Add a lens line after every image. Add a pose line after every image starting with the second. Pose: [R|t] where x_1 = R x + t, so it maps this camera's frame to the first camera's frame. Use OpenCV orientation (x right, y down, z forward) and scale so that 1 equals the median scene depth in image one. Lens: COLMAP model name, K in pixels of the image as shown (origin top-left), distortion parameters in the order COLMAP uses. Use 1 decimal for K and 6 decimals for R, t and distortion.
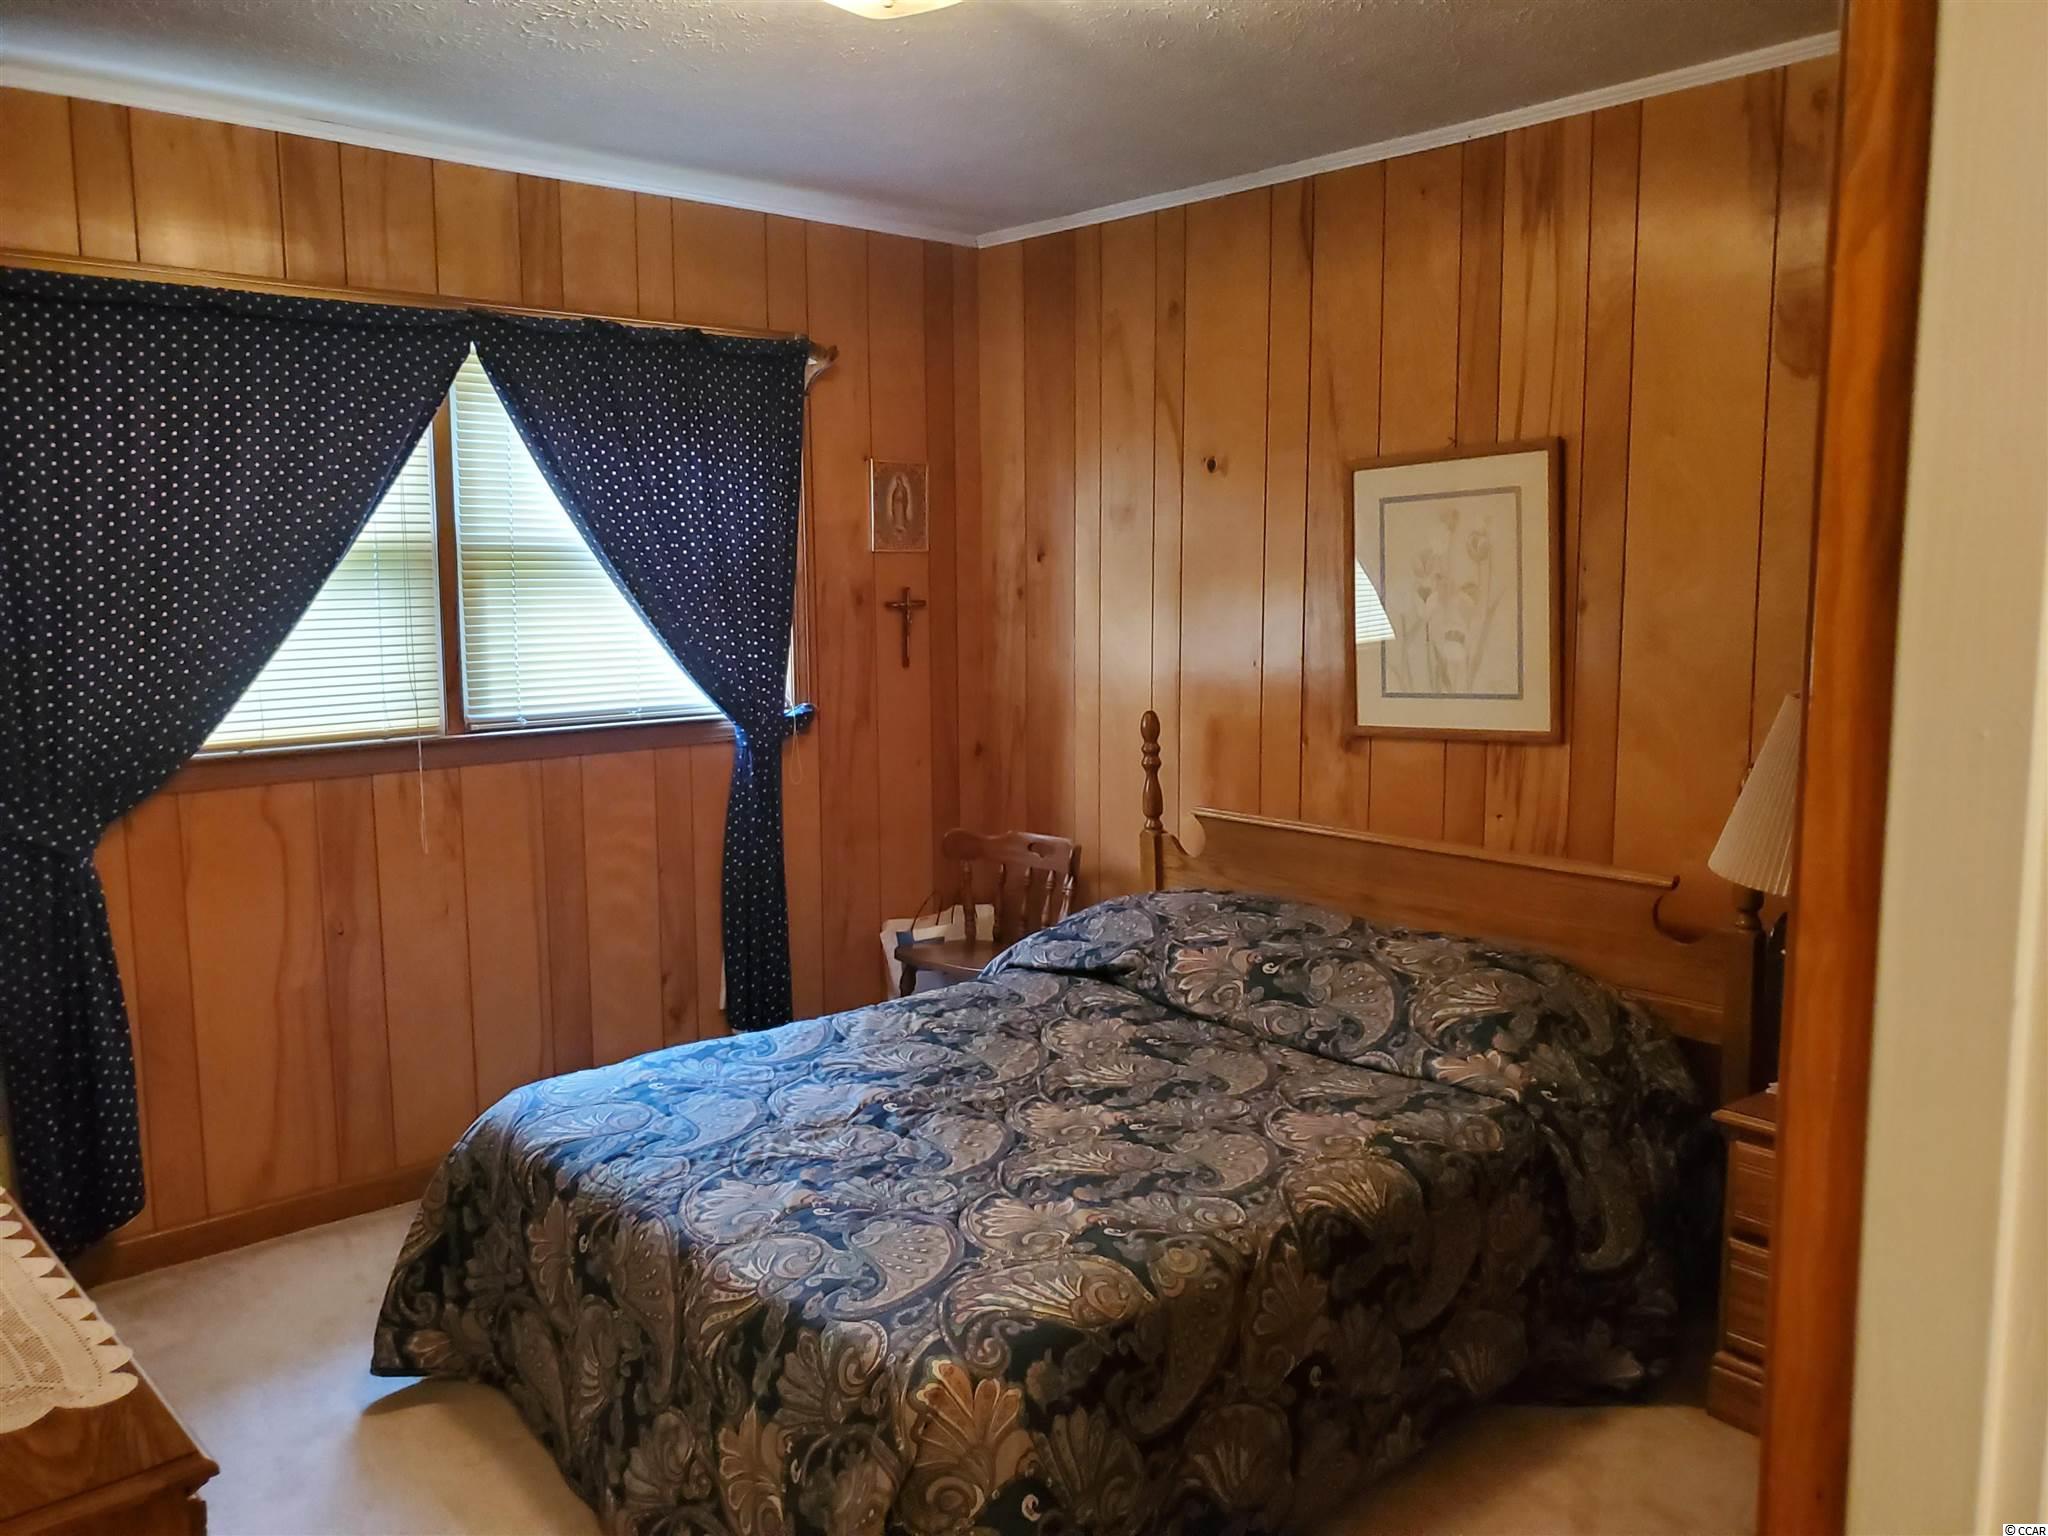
lens RADIAL K [[1565.2, 0, 971.3], [0, 1565.2, 770.5], [0, 0, 1]] dist [0.001880, -0.003246]
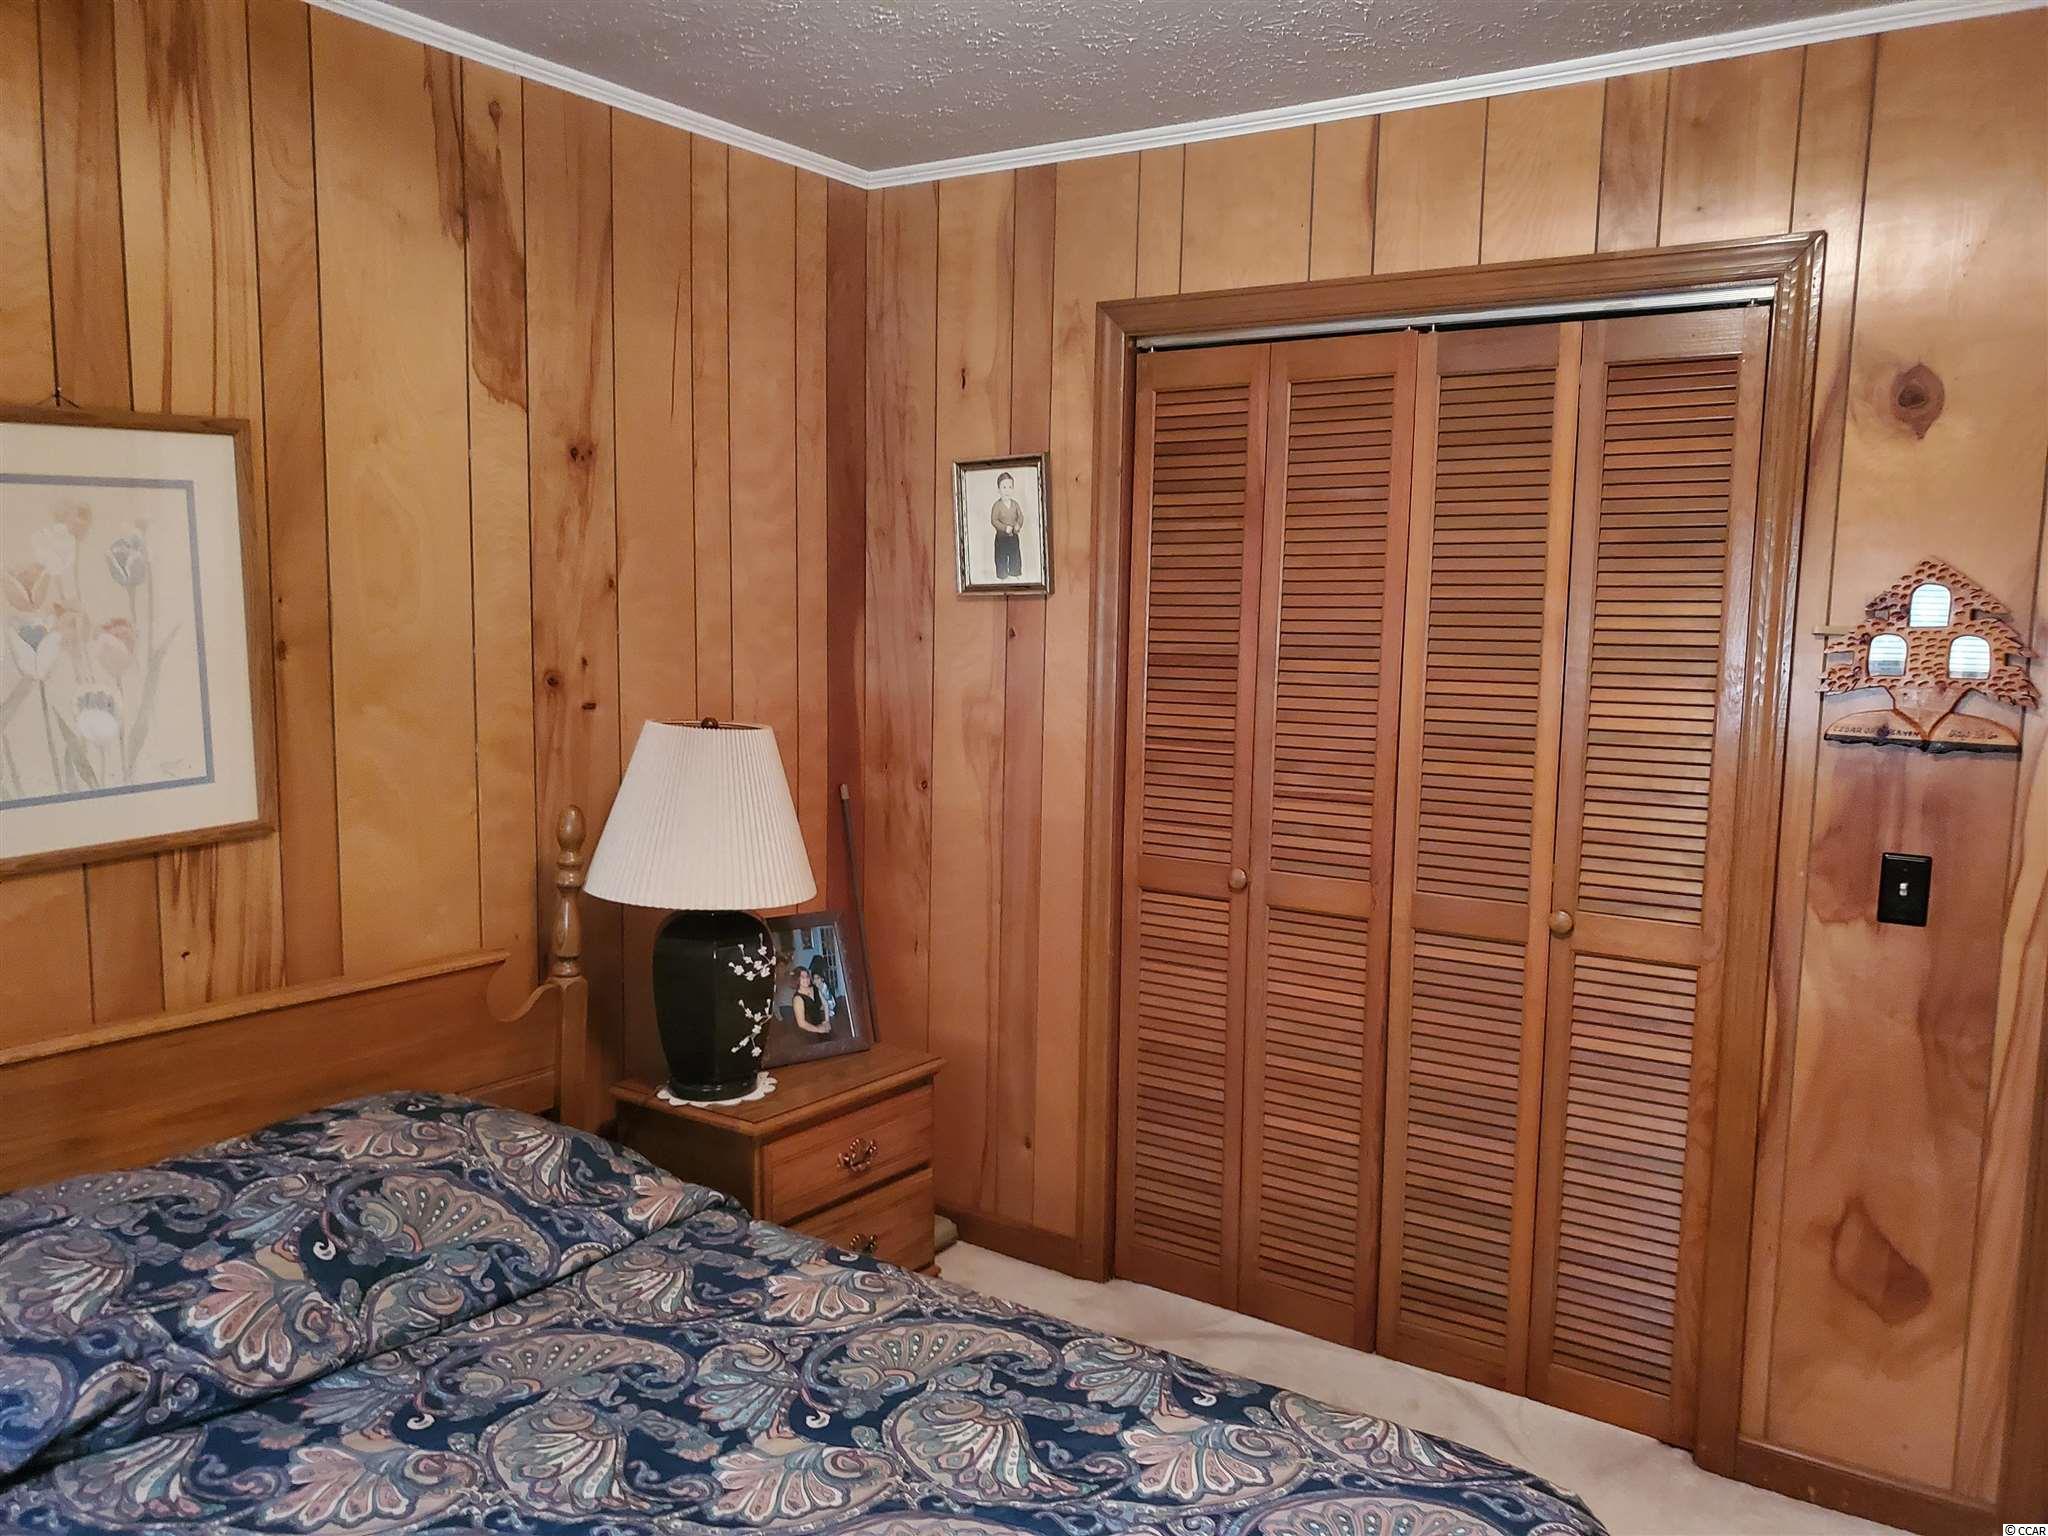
lens RADIAL K [[1613.4, 0, 1025.8], [0, 1613.4, 790.6], [0, 0, 1]] dist [0.013972, 0.009223]
pose [[-0.265778, -0.119437, 0.956607, -0.456902], [0.100762, 0.983419, 0.150779, -0.116817], [-0.958754, 0.136463, -0.249336, 0.839844]]
